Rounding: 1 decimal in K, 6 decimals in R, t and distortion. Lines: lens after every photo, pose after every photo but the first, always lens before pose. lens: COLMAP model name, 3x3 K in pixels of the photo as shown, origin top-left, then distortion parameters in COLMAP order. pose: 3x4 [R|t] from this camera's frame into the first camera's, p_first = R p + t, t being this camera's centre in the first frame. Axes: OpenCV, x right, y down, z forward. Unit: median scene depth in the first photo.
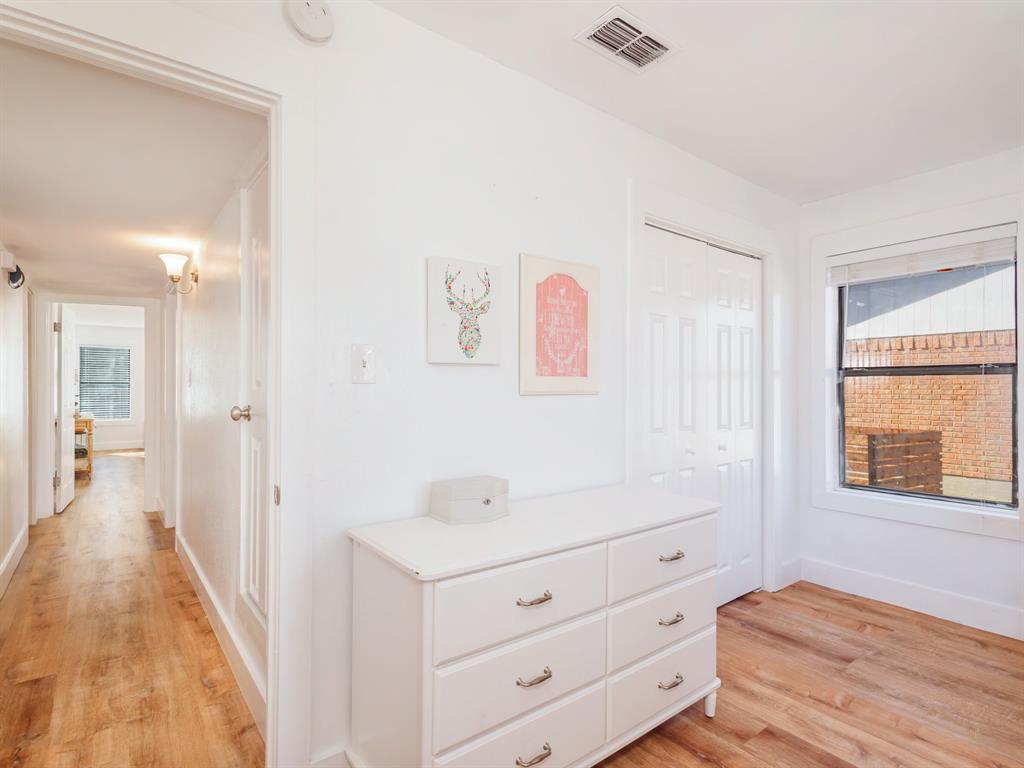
lens RADIAL K [[530.4, 0, 510.6], [0, 530.4, 386.1], [0, 0, 1]] dist [0.017418, -0.004674]
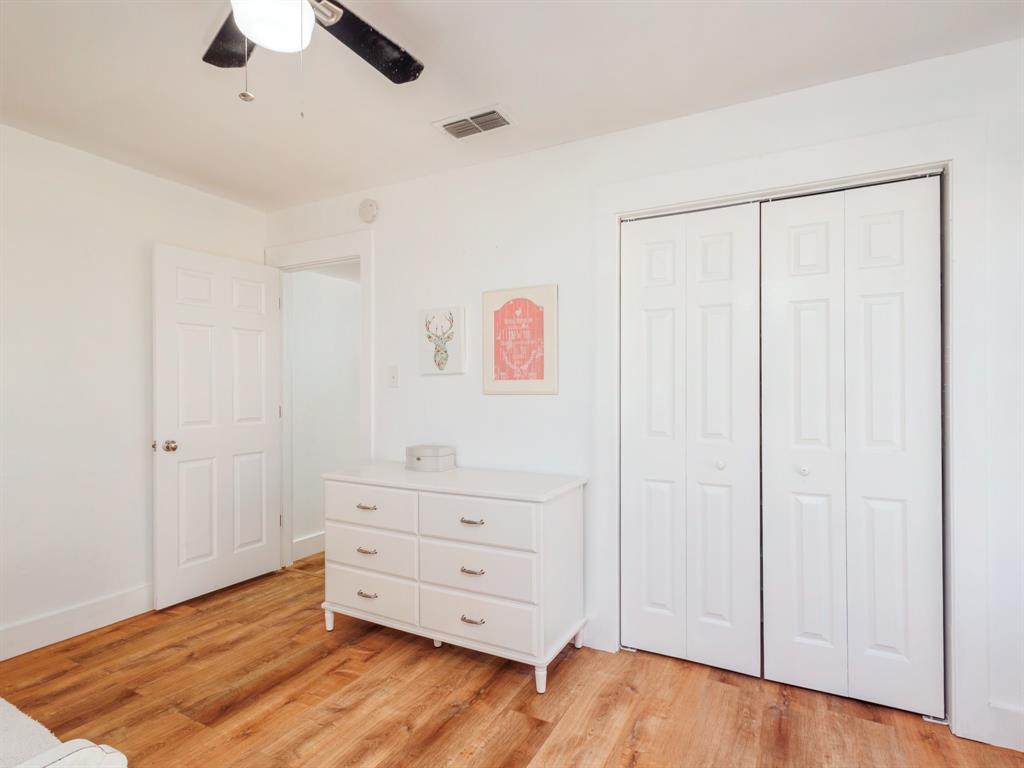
lens RADIAL K [[530.4, 0, 512.7], [0, 530.4, 383.6], [0, 0, 1]] dist [0.017418, -0.004674]
pose [[0.412440, -0.011297, -0.910915, 1.264771], [0.006826, 0.999933, -0.009311, 0.002886], [0.910959, -0.002377, 0.412489, 0.477283]]
